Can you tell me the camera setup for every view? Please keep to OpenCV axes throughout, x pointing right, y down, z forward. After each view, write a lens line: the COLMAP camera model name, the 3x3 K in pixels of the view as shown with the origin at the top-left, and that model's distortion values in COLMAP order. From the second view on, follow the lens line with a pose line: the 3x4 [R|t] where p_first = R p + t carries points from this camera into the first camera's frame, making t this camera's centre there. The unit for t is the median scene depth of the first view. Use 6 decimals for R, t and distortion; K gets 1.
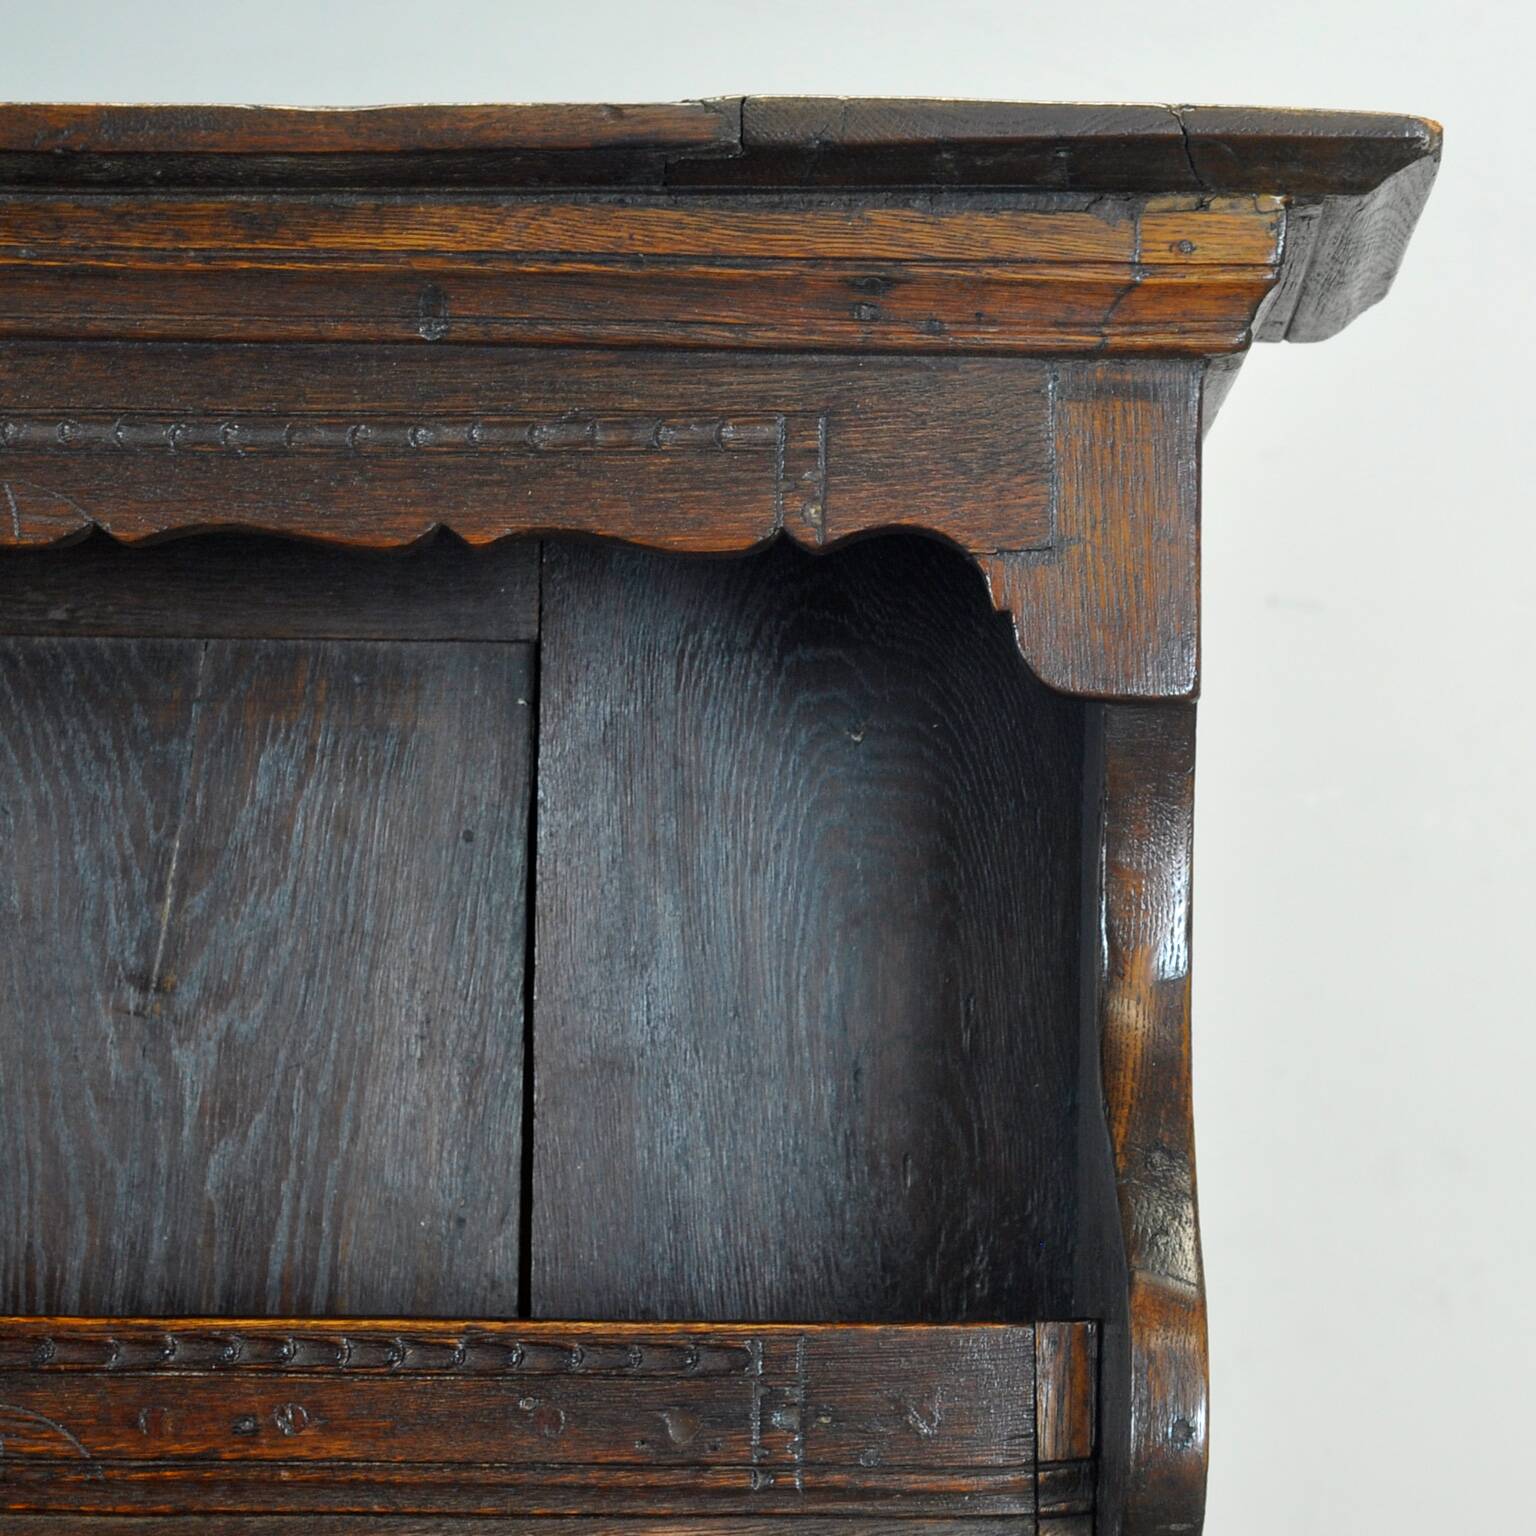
lens RADIAL K [[7195.5, 0, 768.0], [0, 7195.5, 768.0], [0, 0, 1]] dist [-0.098156, 6.028077]
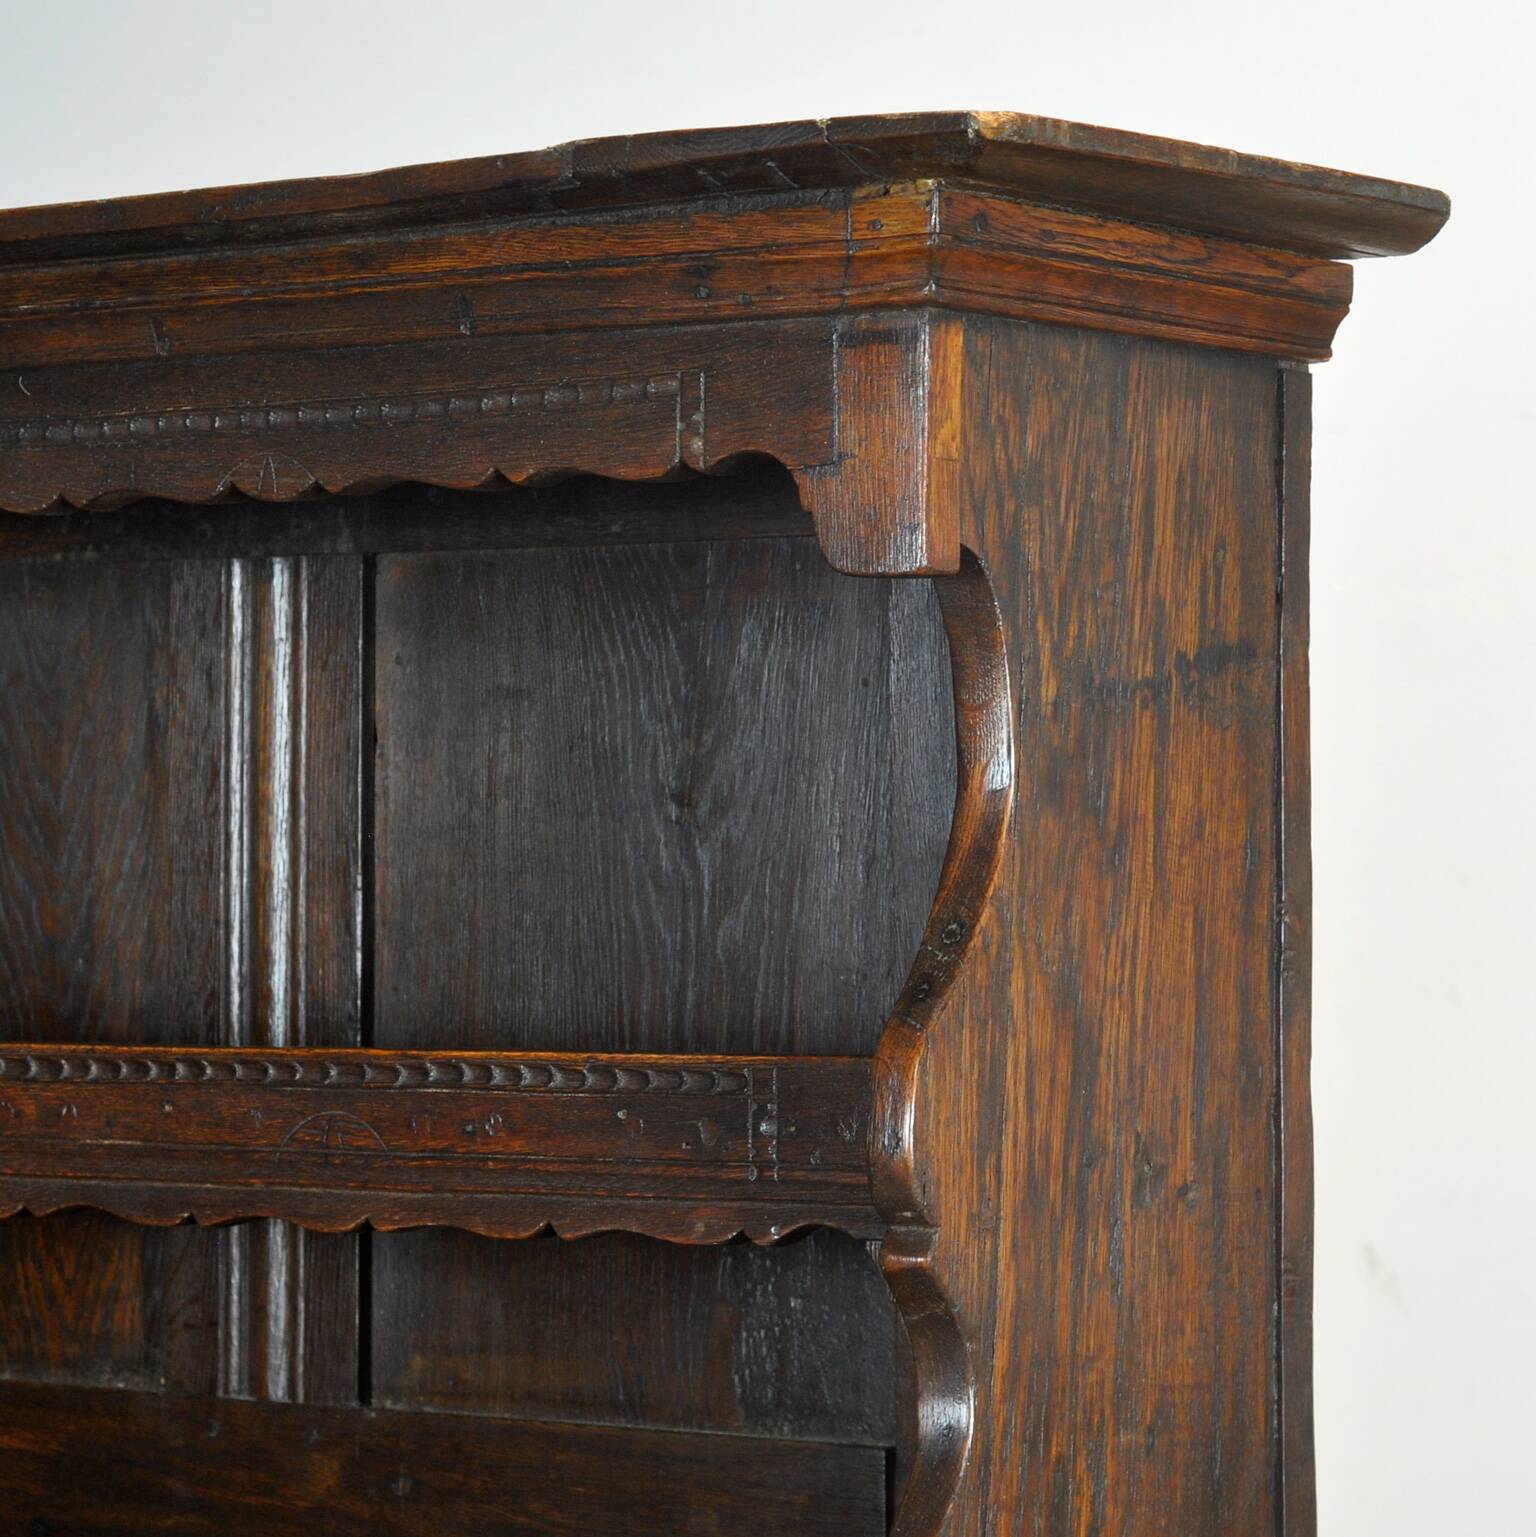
lens RADIAL K [[6617.9, 0, 768.0], [0, 6617.9, 768.5], [0, 0, 1]] dist [0.193198, -7.142710]
pose [[0.760226, -0.024242, -0.649206, 0.794352], [0.048802, 0.998611, 0.019859, 0.000385], [0.647823, -0.046780, 0.760353, 0.077705]]
